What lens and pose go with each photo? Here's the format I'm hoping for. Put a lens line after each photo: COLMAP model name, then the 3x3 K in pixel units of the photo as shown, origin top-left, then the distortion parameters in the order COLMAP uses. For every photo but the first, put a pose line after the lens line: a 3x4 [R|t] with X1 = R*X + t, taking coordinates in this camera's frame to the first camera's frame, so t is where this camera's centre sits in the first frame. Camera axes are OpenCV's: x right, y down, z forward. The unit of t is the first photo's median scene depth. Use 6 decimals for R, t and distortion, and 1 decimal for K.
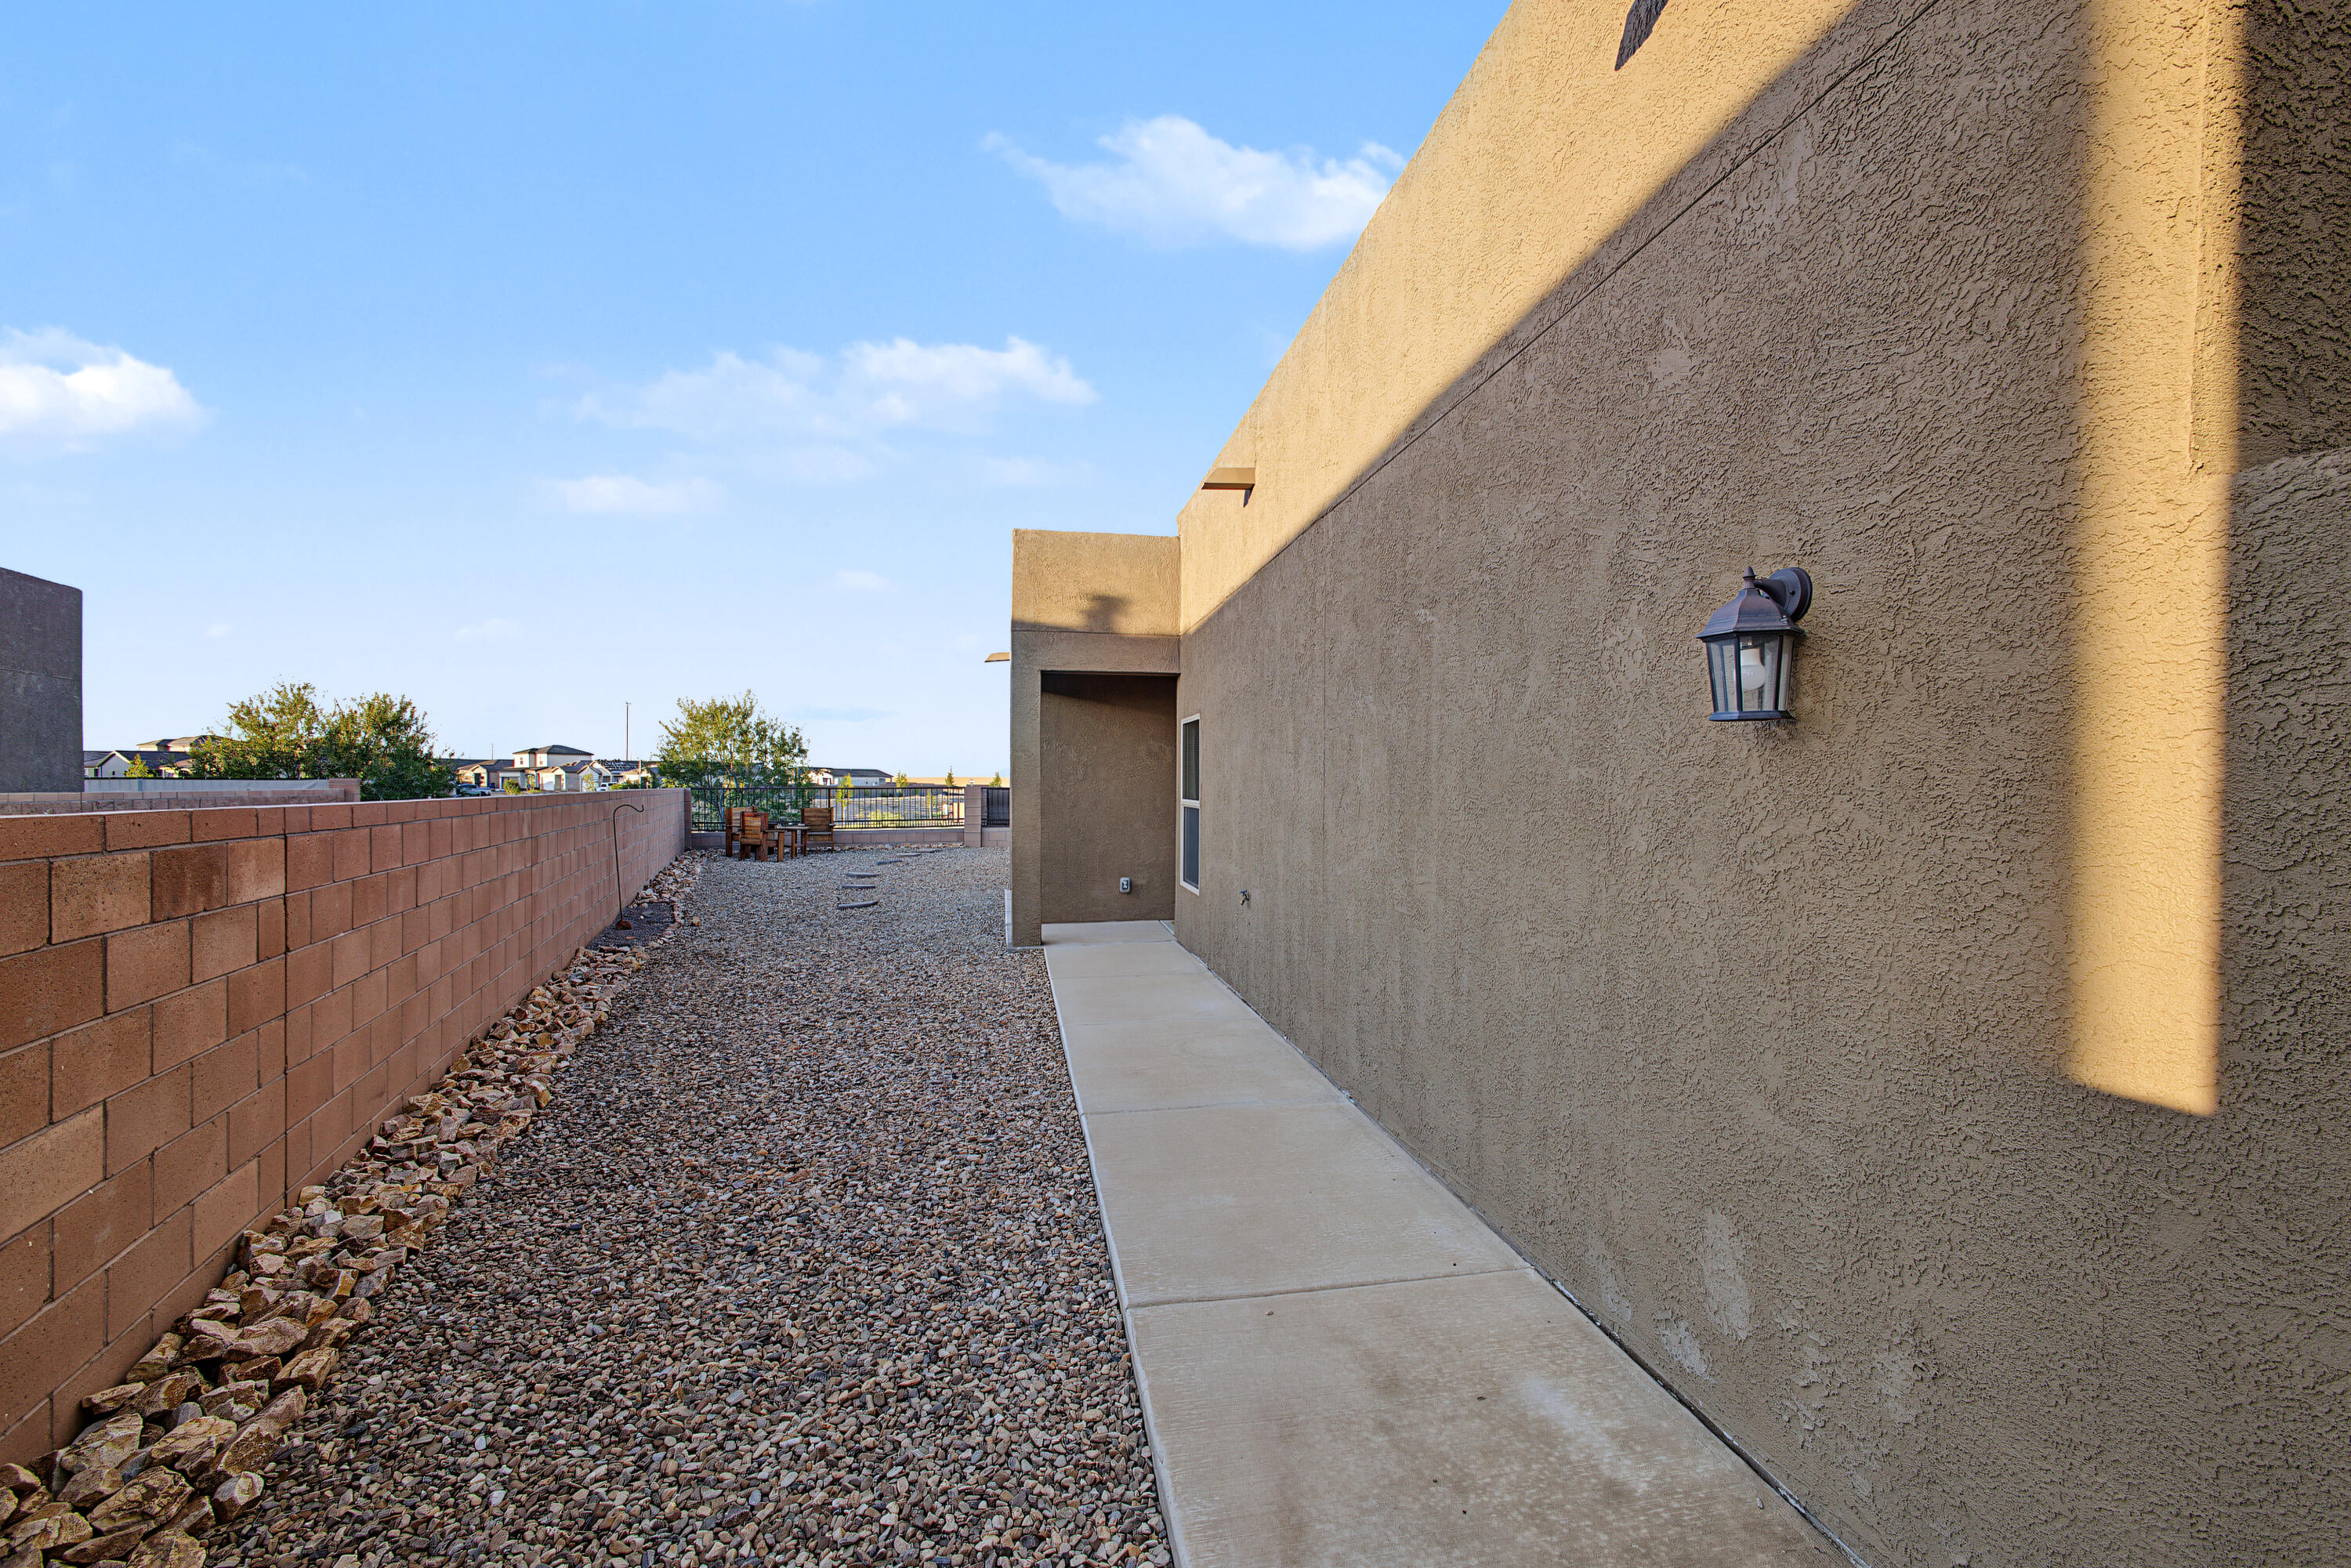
lens RADIAL K [[1021.5, 0, 1173.9], [0, 1021.5, 780.8], [0, 0, 1]] dist [-0.001801, -0.000102]
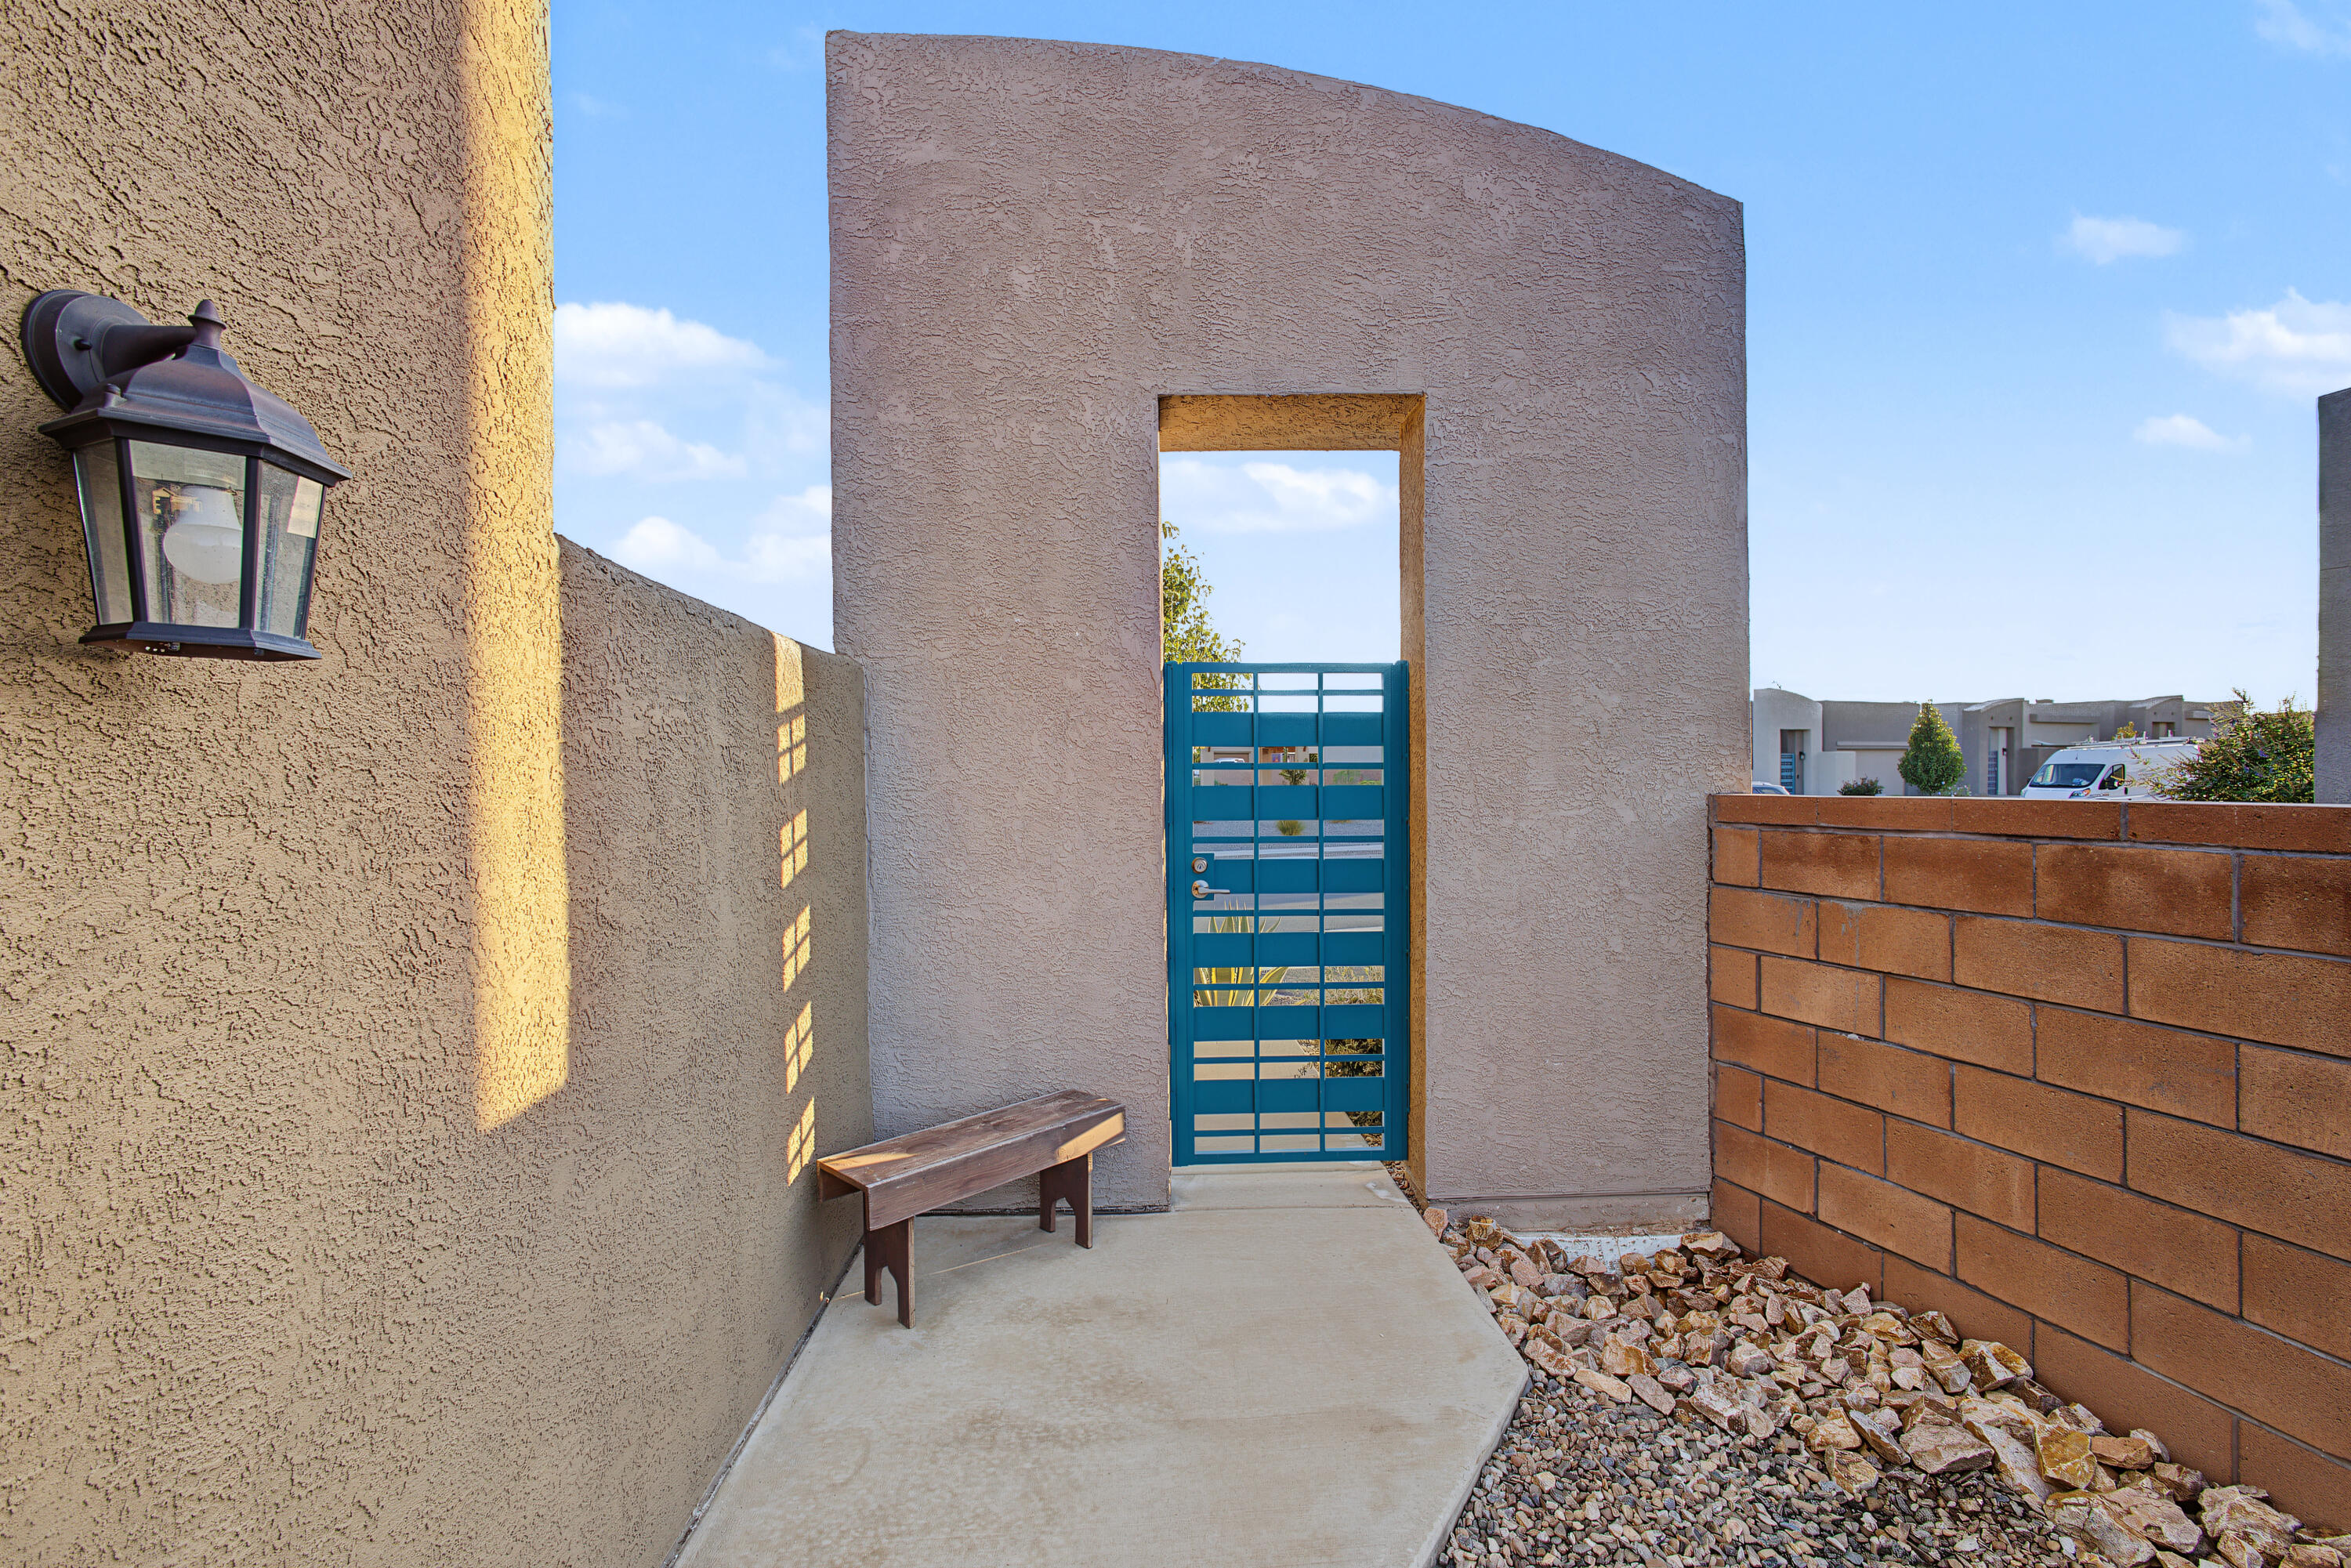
lens RADIAL K [[1021.5, 0, 1175.6], [0, 1021.5, 778.4], [0, 0, 1]] dist [-0.001801, -0.000102]
pose [[0.230277, 0.000926, 0.973125, 0.256790], [0.006917, 0.999973, -0.002588, -0.001956], [-0.973101, 0.007327, 0.230264, 0.407067]]
